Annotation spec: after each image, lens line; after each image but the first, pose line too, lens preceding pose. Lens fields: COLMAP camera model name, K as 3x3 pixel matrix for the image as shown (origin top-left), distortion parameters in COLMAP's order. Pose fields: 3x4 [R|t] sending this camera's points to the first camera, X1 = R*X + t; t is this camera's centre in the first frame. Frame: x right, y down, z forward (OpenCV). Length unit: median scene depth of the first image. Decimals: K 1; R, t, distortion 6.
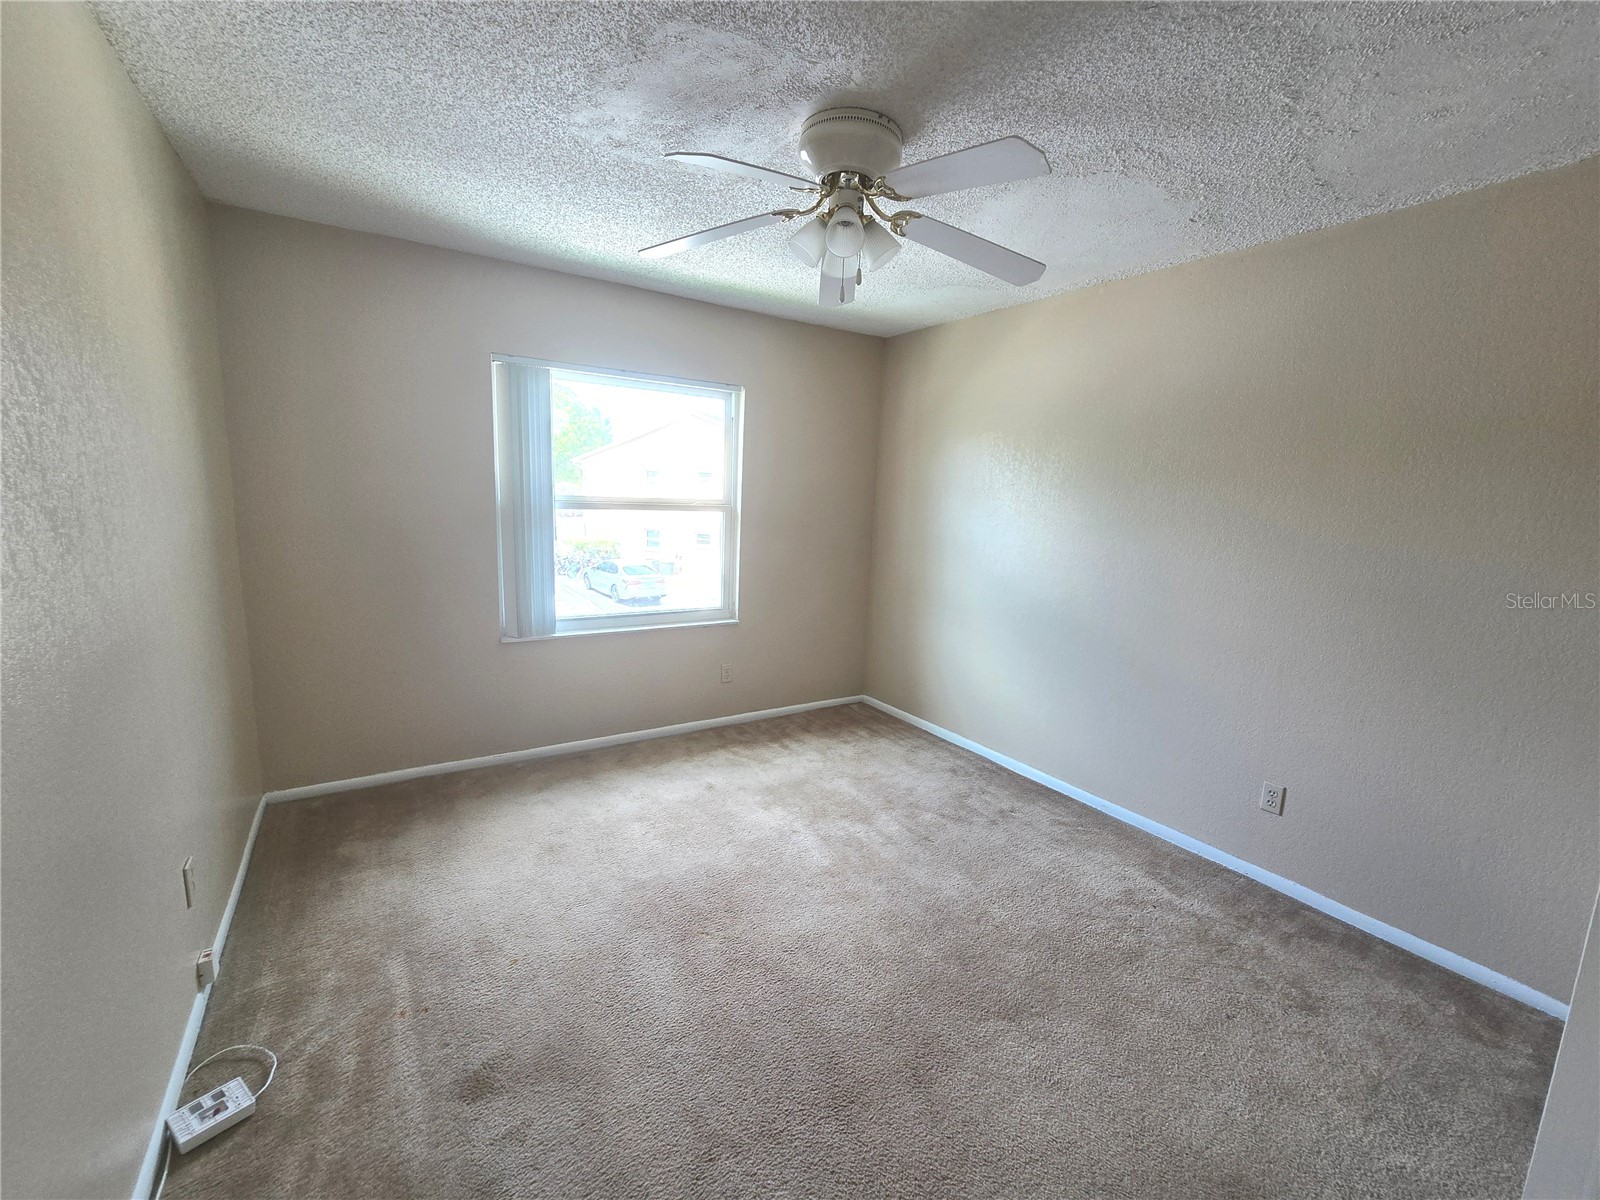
lens RADIAL K [[648.9, 0, 800.1], [0, 648.9, 603.9], [0, 0, 1]] dist [-0.012312, -0.000276]
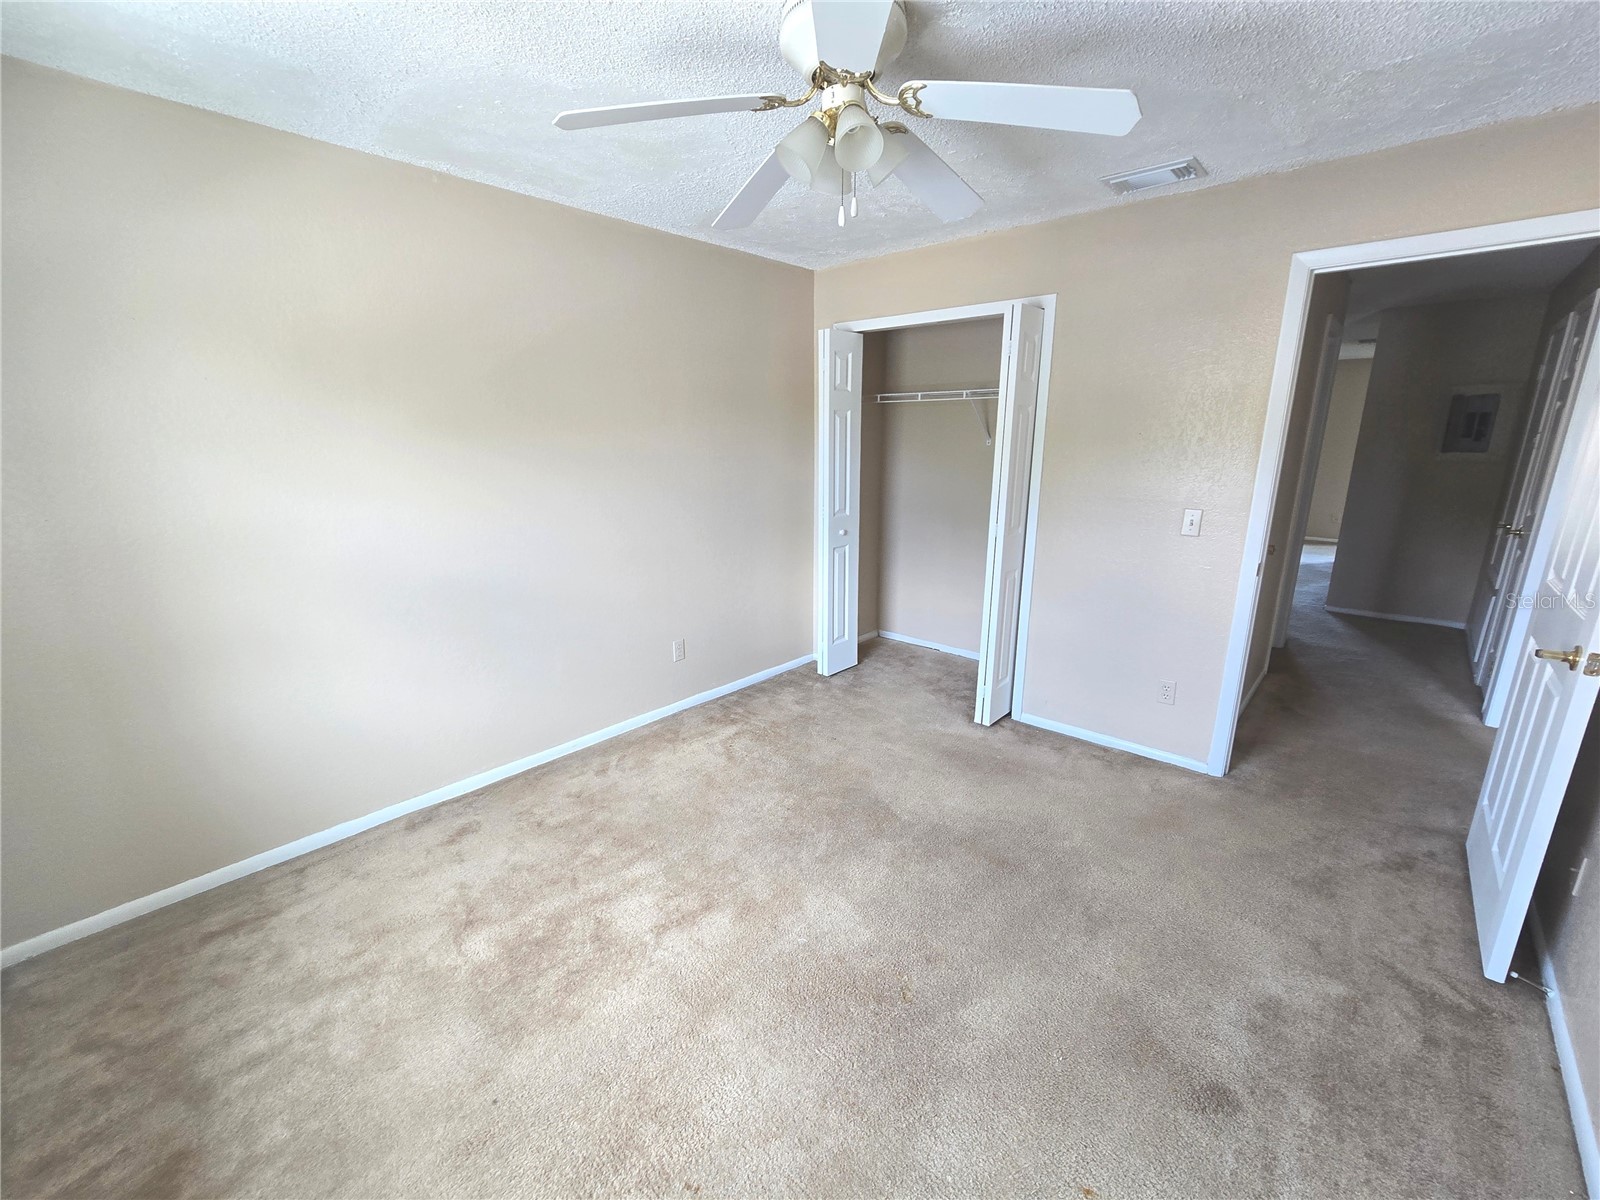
lens RADIAL K [[648.9, 0, 802.3], [0, 648.9, 598.4], [0, 0, 1]] dist [-0.012312, -0.000276]
pose [[-0.254183, -0.276013, 0.926935, -0.501371], [0.150033, 0.935558, 0.319722, -0.178194], [-0.955448, 0.220338, -0.196392, 0.782011]]
